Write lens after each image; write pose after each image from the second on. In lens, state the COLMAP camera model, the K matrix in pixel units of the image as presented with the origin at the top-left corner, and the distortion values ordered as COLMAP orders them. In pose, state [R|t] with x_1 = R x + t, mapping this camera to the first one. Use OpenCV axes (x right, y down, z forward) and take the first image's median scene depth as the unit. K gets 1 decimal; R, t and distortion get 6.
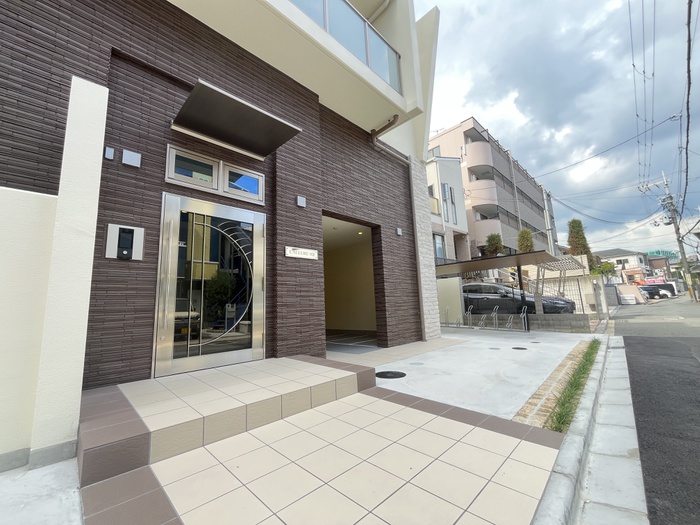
lens RADIAL K [[284.3, 0, 348.5], [0, 284.3, 263.0], [0, 0, 1]] dist [-0.003760, 0.000080]
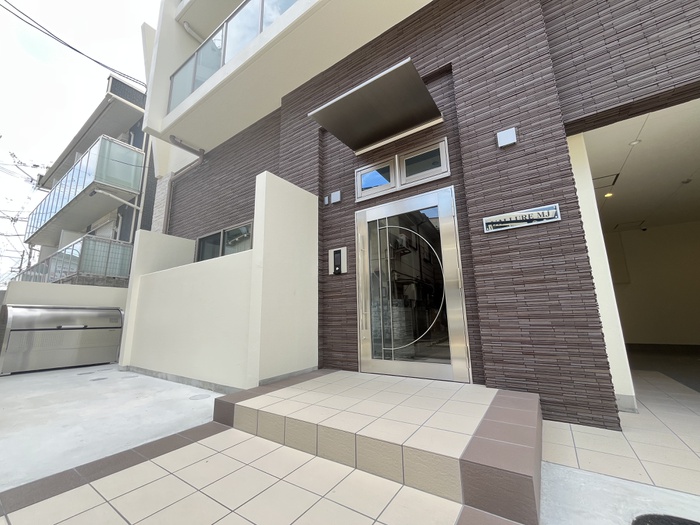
lens RADIAL K [[284.3, 0, 349.8], [0, 284.3, 260.9], [0, 0, 1]] dist [-0.003760, 0.000080]
pose [[0.183736, -0.155229, -0.970642, 0.324068], [0.163225, 0.978562, -0.125598, 0.065665], [0.969329, -0.135356, 0.205135, 0.507980]]
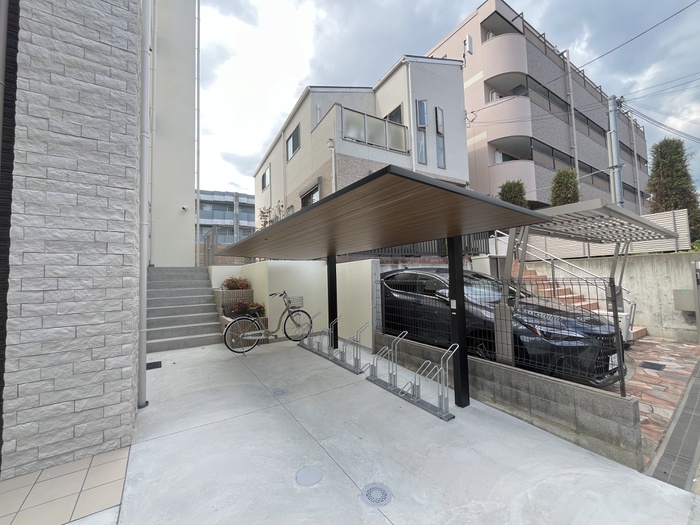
lens RADIAL K [[284.3, 0, 348.7], [0, 284.3, 261.8], [0, 0, 1]] dist [-0.003760, 0.000080]
pose [[0.980718, 0.002610, -0.195410, 1.053009], [0.017698, 0.994616, 0.102110, 0.004922], [0.194625, -0.103600, 0.975391, 1.163582]]
